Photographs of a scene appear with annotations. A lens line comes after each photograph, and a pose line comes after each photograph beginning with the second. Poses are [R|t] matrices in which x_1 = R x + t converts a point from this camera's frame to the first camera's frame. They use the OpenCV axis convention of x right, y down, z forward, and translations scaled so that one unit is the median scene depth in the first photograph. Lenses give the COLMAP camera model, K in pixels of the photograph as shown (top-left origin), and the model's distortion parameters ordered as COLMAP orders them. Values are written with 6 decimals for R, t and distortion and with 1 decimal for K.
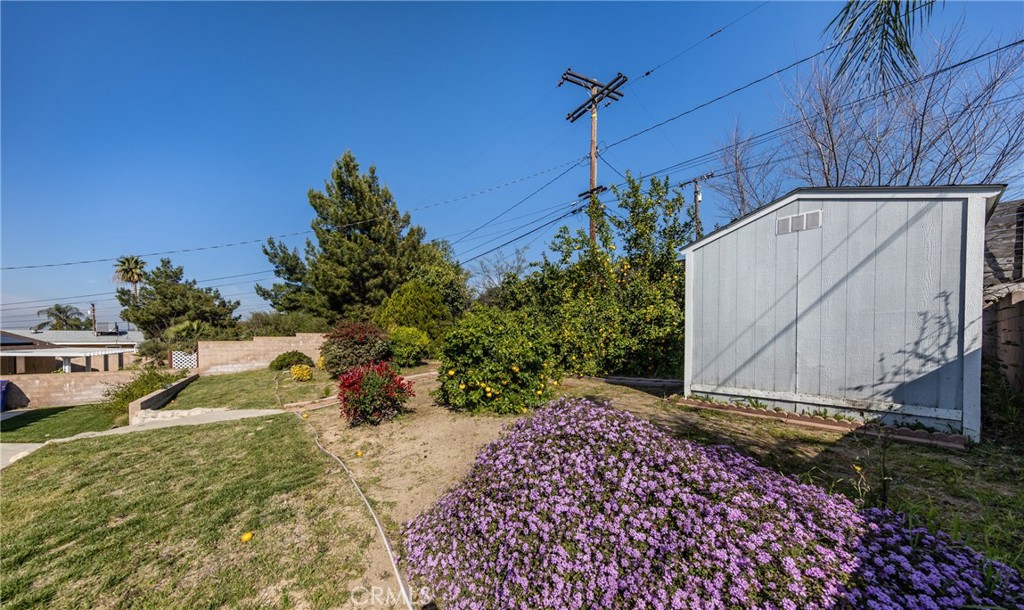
lens RADIAL K [[334.6, 0, 506.8], [0, 334.6, 346.4], [0, 0, 1]] dist [-0.001705, -0.000144]
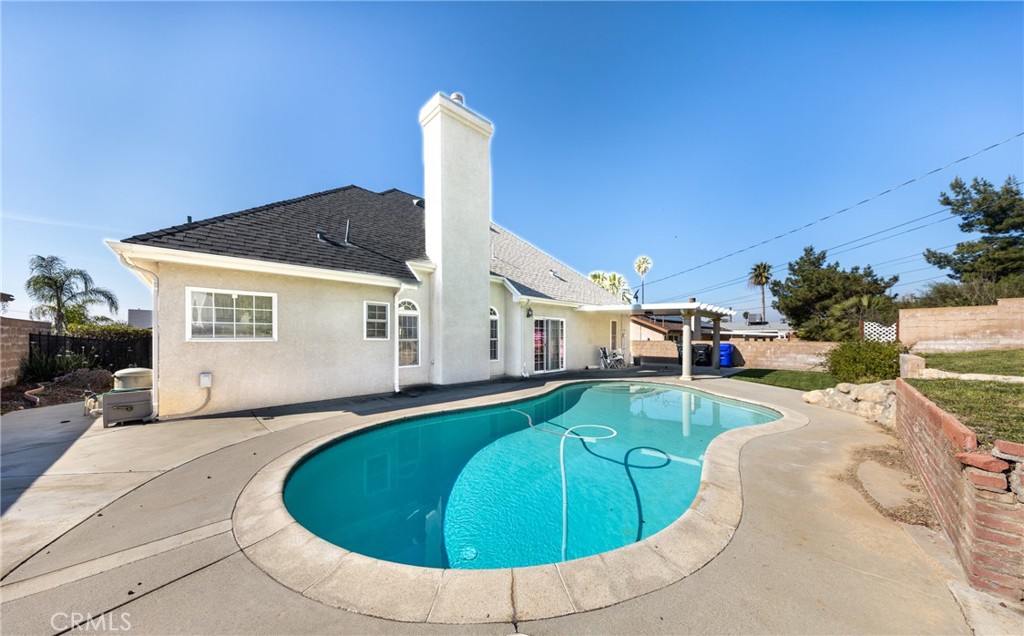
lens RADIAL K [[323.0, 0, 514.2], [0, 323.0, 339.7], [0, 0, 1]] dist [0.006107, -0.000136]
pose [[0.114695, 0.007395, -0.993373, -0.143092], [-0.026419, 0.999641, 0.004391, 0.045319], [0.993049, 0.025740, 0.114849, -0.007241]]
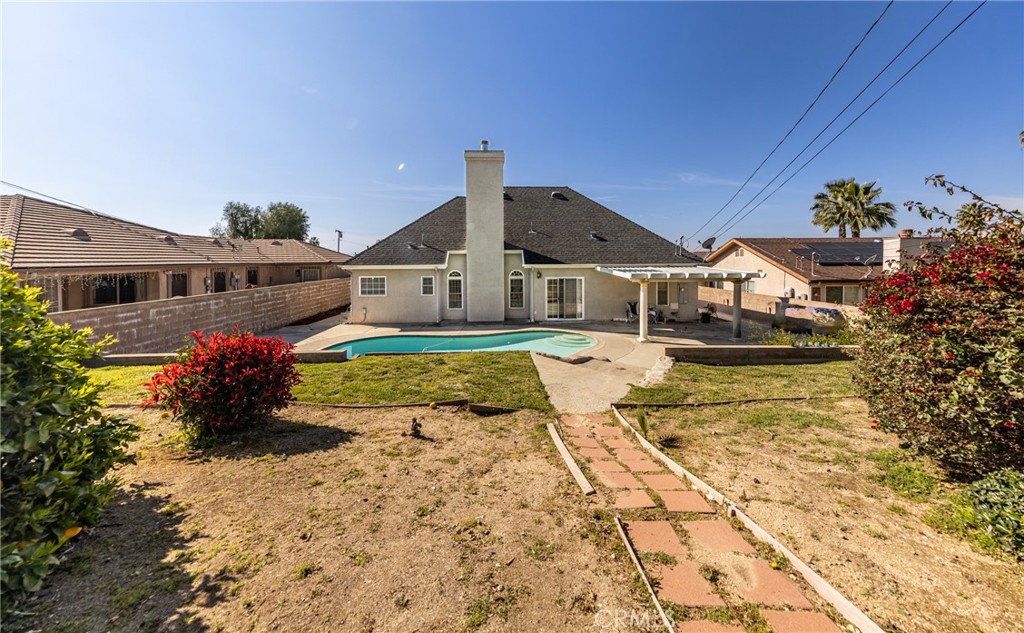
lens RADIAL K [[356.4, 0, 511.7], [0, 356.4, 261.3], [0, 0, 1]] dist [0.001945, 0.000042]
pose [[-0.575935, 0.010273, -0.817431, -0.021237], [-0.015285, 0.999611, 0.023332, -0.024470], [0.817352, 0.025932, -0.575554, 0.371471]]
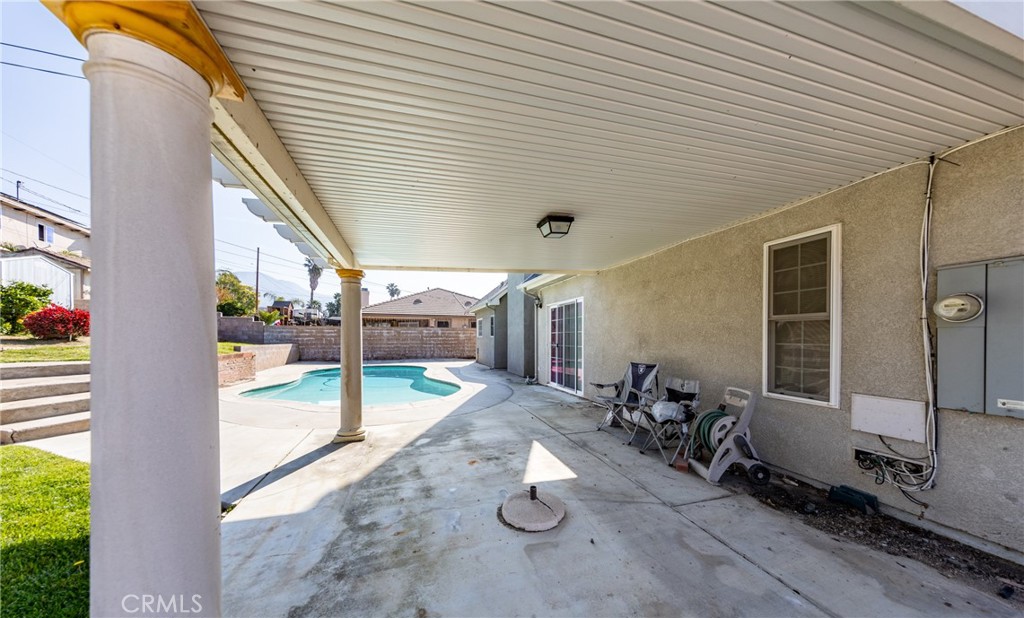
lens RADIAL K [[322.9, 0, 516.3], [0, 322.9, 337.6], [0, 0, 1]] dist [0.001433, 0.000051]
pose [[-0.945597, 0.000293, 0.325339, -0.629509], [0.008497, 0.999681, 0.023797, 0.039350], [-0.325228, 0.025267, -0.945298, 0.362413]]
